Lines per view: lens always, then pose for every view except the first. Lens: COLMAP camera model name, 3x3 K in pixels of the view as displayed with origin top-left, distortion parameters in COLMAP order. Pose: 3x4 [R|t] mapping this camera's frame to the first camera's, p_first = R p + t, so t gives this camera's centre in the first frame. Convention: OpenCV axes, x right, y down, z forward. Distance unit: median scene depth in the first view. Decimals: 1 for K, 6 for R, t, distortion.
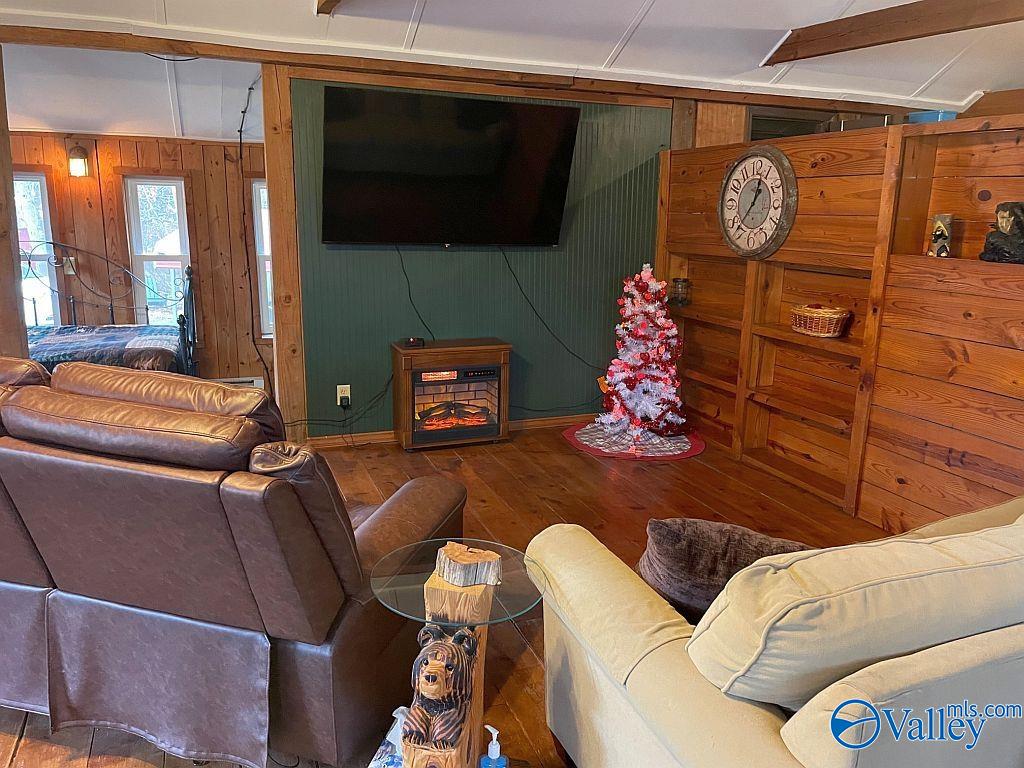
lens RADIAL K [[770.9, 0, 516.1], [0, 770.9, 376.6], [0, 0, 1]] dist [0.099559, -0.137443]
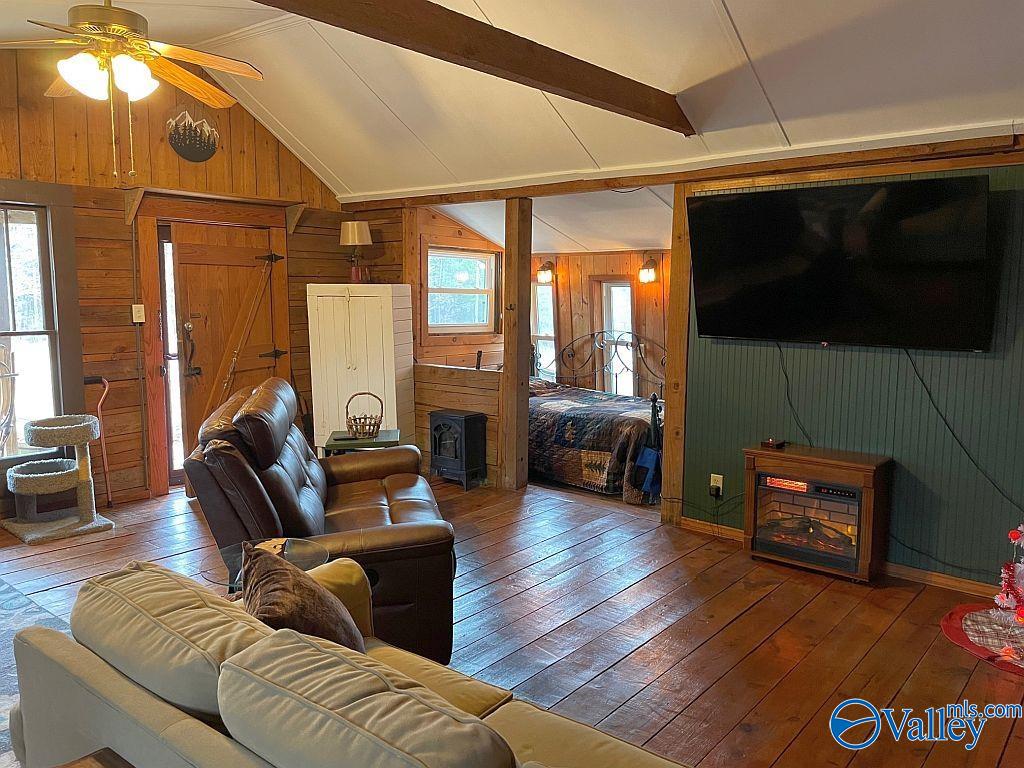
lens RADIAL K [[770.9, 0, 516.1], [0, 770.9, 376.6], [0, 0, 1]] dist [0.099559, -0.137443]
pose [[0.471469, 0.078650, -0.878369, 0.533130], [-0.184998, 0.982674, -0.011309, -0.054564], [0.862260, 0.167828, 0.477850, 0.258602]]
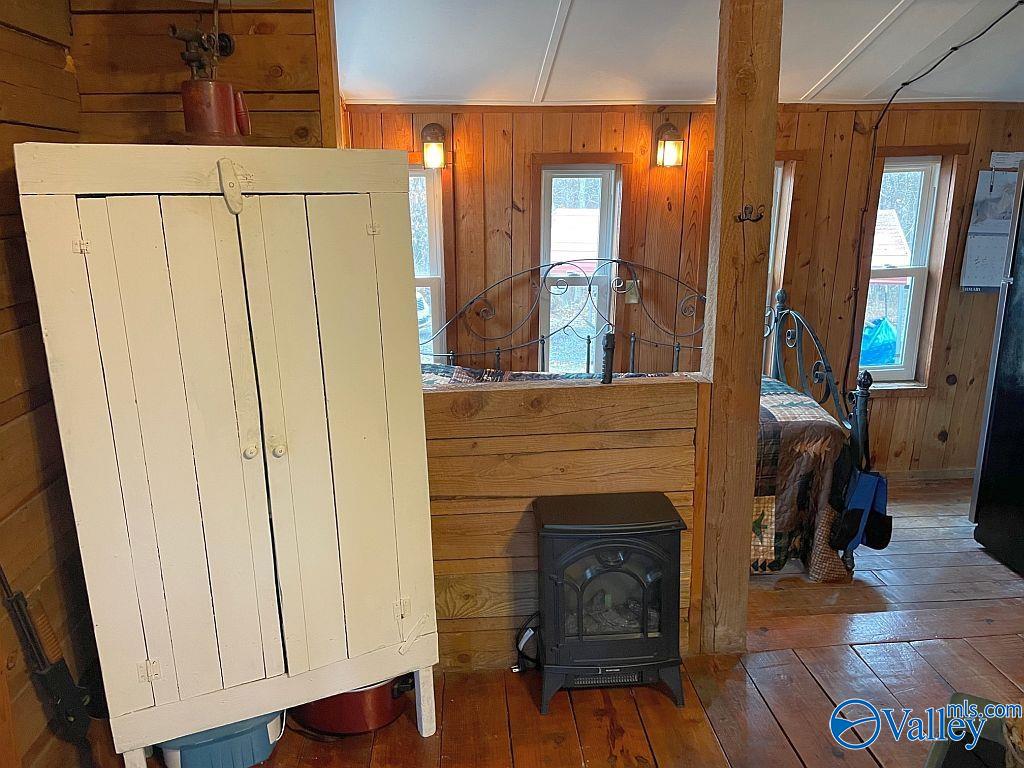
lens RADIAL K [[770.9, 0, 516.1], [0, 770.9, 376.6], [0, 0, 1]] dist [0.099559, -0.137443]
pose [[0.954132, 0.032526, -0.297616, -0.533064], [-0.031603, 0.999469, 0.007914, -0.074666], [0.297715, 0.001855, 0.954653, 0.323077]]
